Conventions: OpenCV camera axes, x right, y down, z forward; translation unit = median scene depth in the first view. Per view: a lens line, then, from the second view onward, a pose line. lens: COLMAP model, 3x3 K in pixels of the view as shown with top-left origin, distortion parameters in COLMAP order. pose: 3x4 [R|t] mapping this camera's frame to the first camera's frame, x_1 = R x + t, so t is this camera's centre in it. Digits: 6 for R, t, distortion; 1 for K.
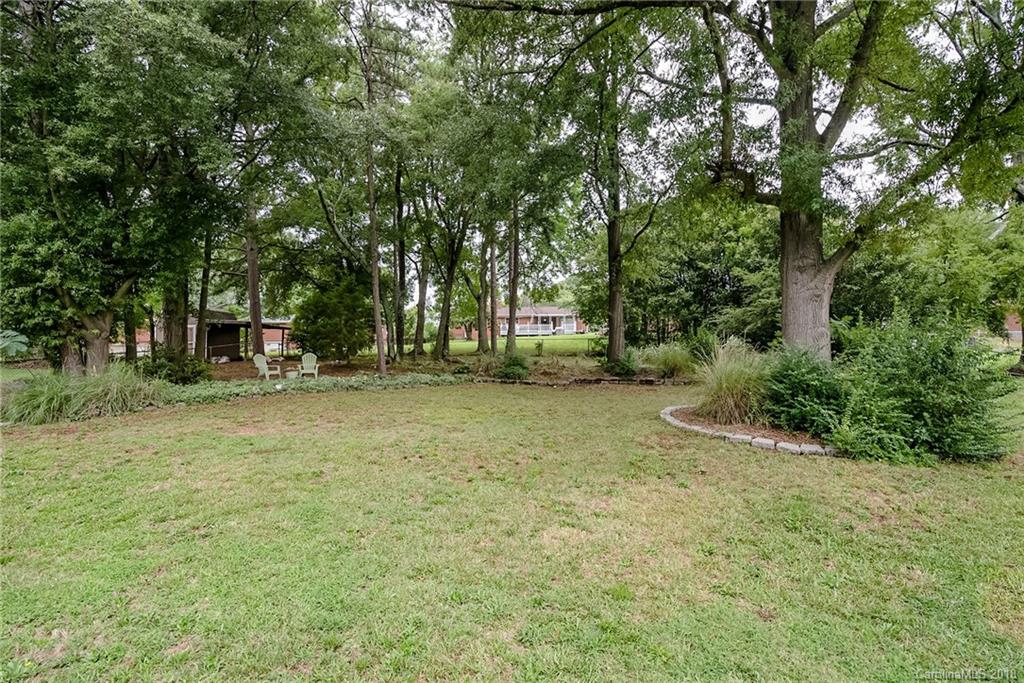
lens RADIAL K [[478.7, 0, 507.7], [0, 478.7, 333.8], [0, 0, 1]] dist [-0.018013, -0.000585]
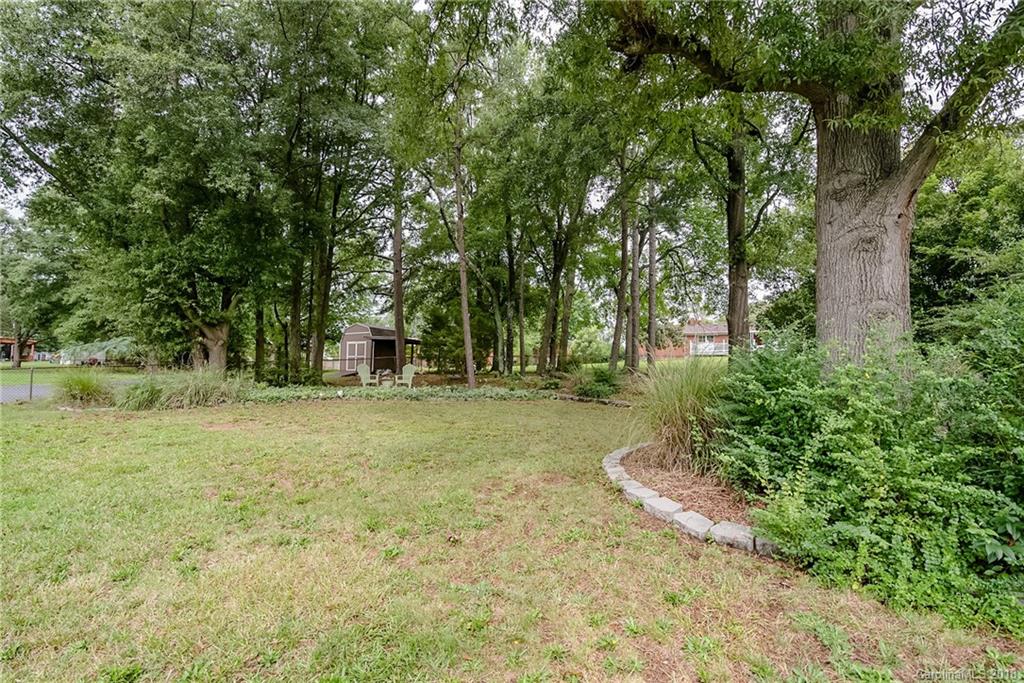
lens RADIAL K [[478.7, 0, 512.8], [0, 478.7, 349.7], [0, 0, 1]] dist [-0.018013, -0.000585]
pose [[0.899314, -0.000792, -0.437302, 0.261625], [-0.005996, 0.999882, -0.014142, 0.024227], [0.437261, 0.015340, 0.899204, 0.181463]]
